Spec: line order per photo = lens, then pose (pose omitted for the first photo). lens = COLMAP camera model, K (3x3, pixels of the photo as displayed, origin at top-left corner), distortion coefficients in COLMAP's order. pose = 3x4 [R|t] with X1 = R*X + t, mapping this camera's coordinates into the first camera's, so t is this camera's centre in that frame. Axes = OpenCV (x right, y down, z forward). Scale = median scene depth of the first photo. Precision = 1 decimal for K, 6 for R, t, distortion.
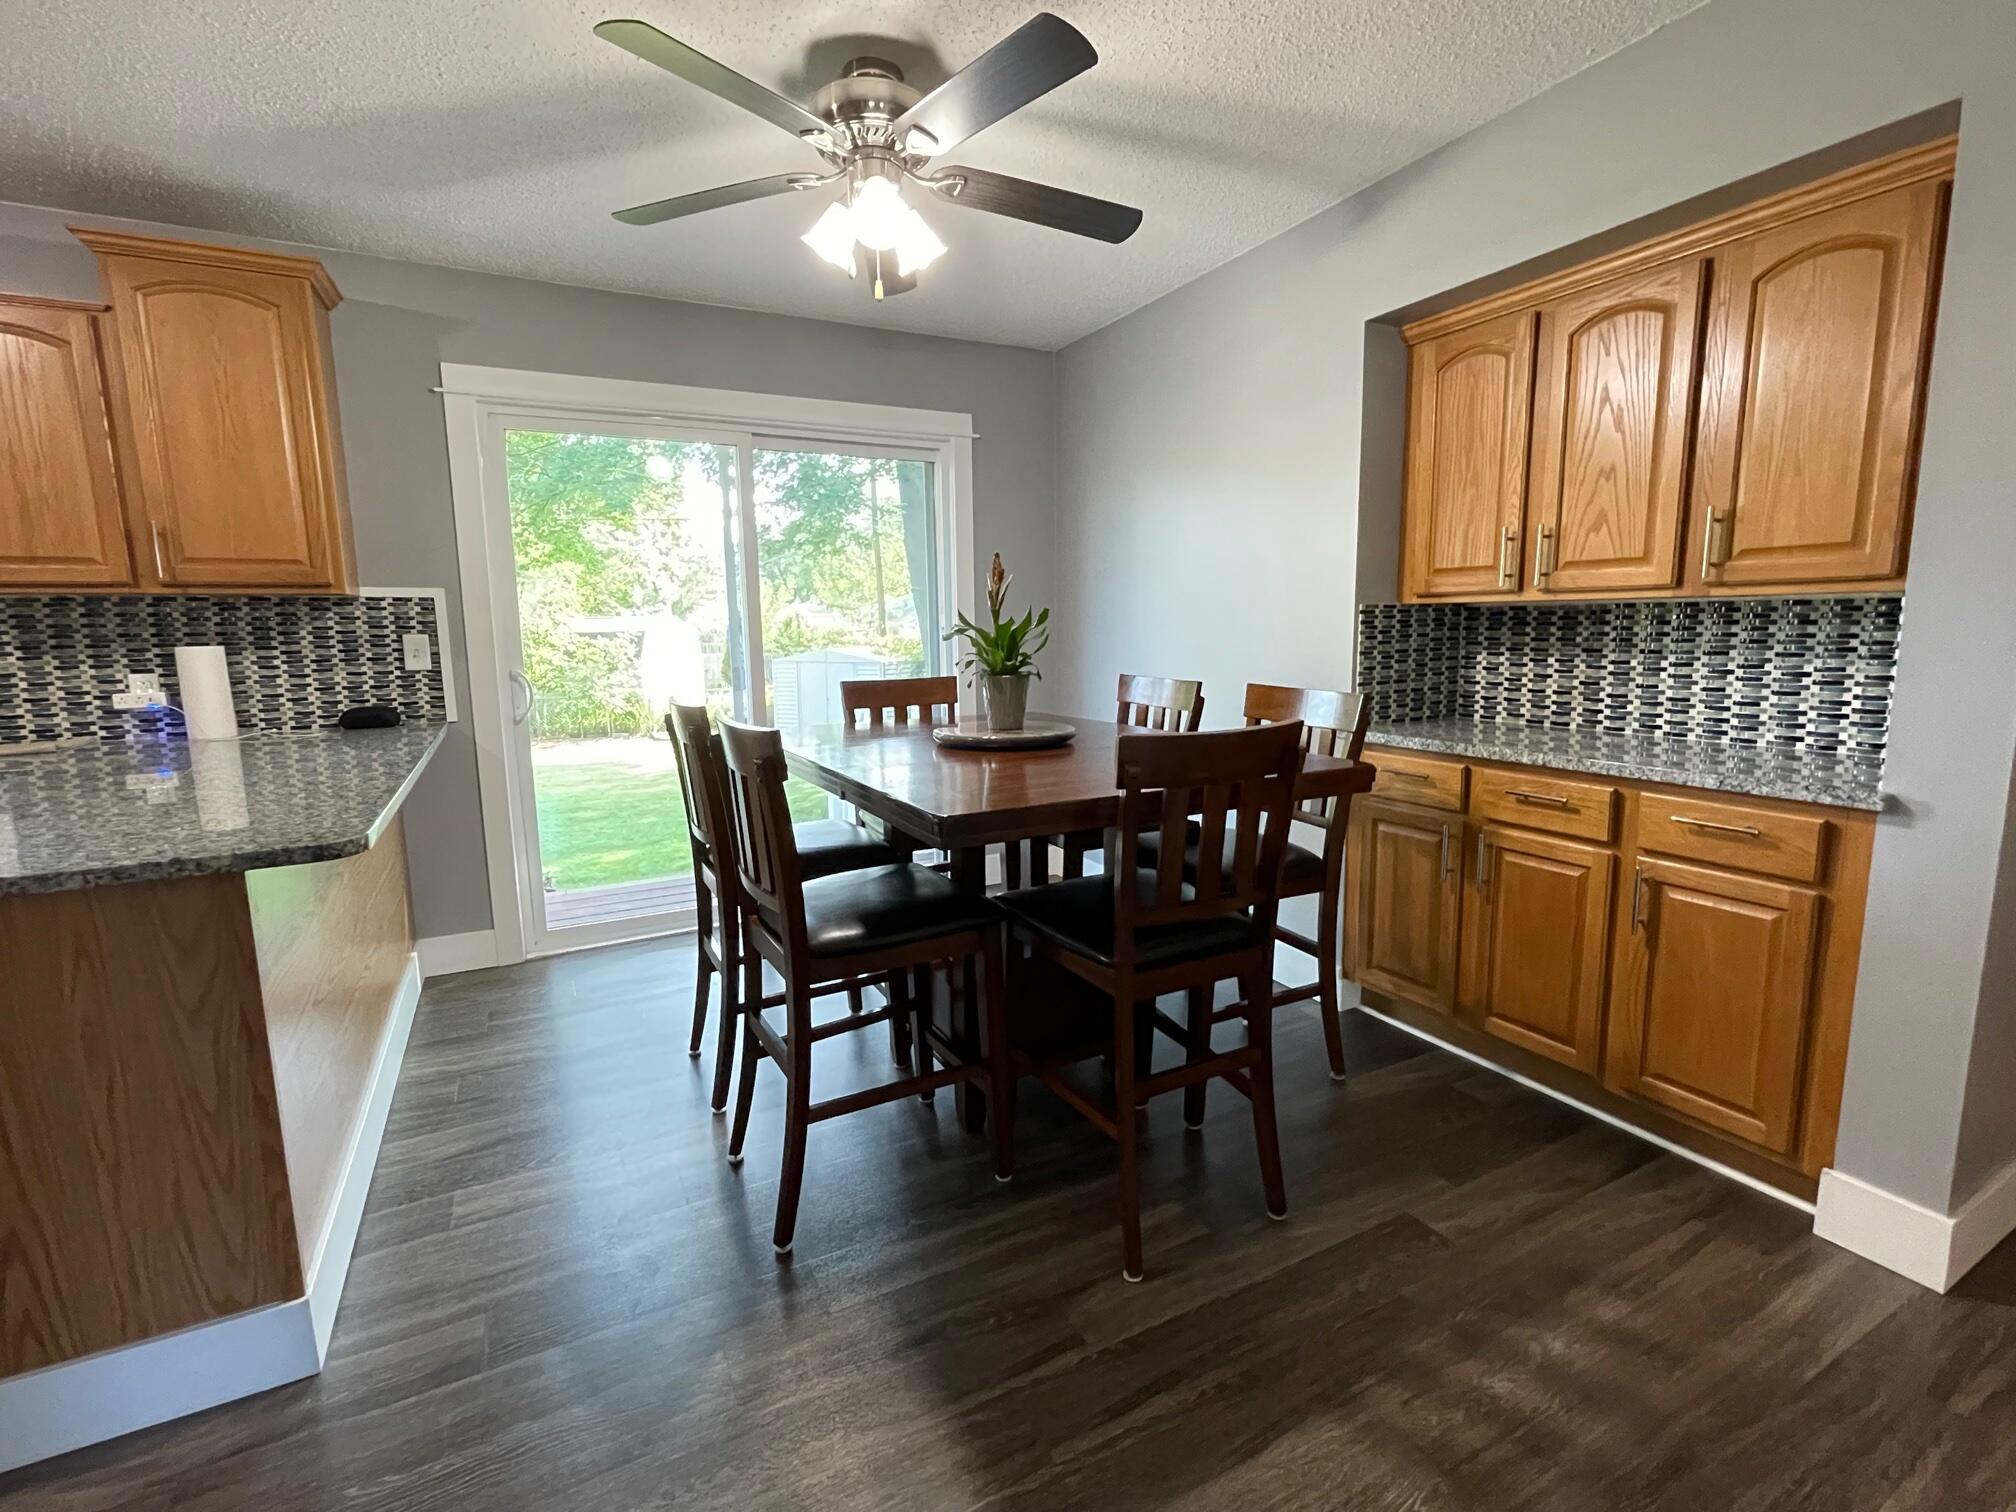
lens RADIAL K [[898.4, 0, 1016.3], [0, 898.4, 750.7], [0, 0, 1]] dist [0.001512, 0.000092]
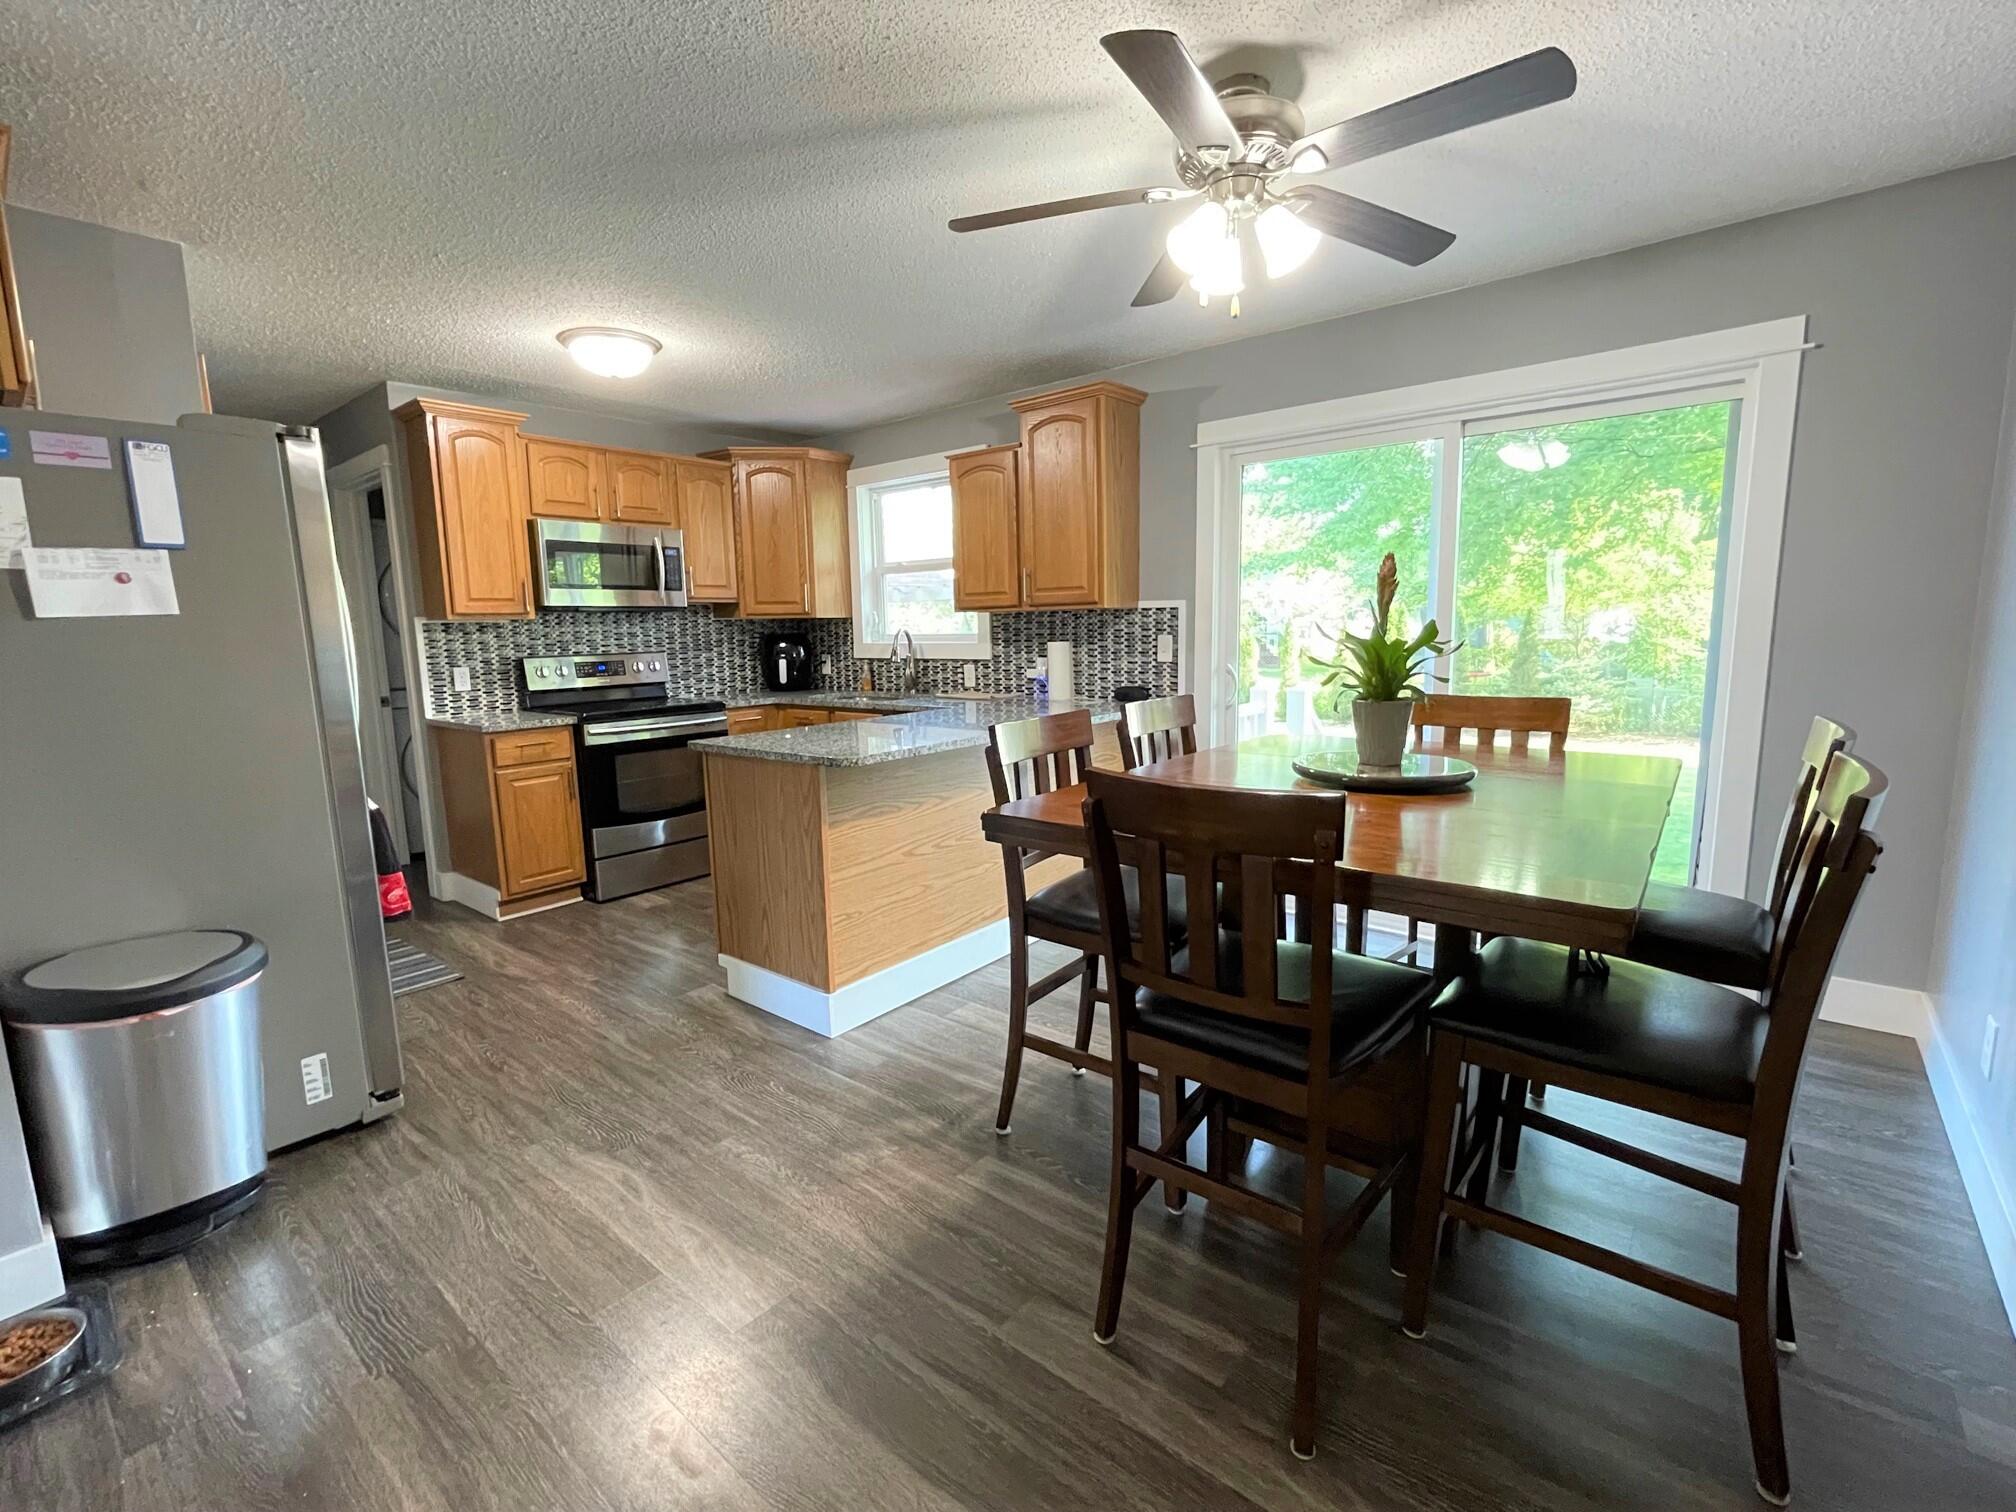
lens RADIAL K [[898.4, 0, 1015.7], [0, 898.4, 751.5], [0, 0, 1]] dist [0.001512, 0.000092]
pose [[0.386162, 0.133079, -0.912781, 0.512333], [-0.116037, 0.988686, 0.095055, -0.061932], [0.915103, 0.069209, 0.397235, 0.289352]]
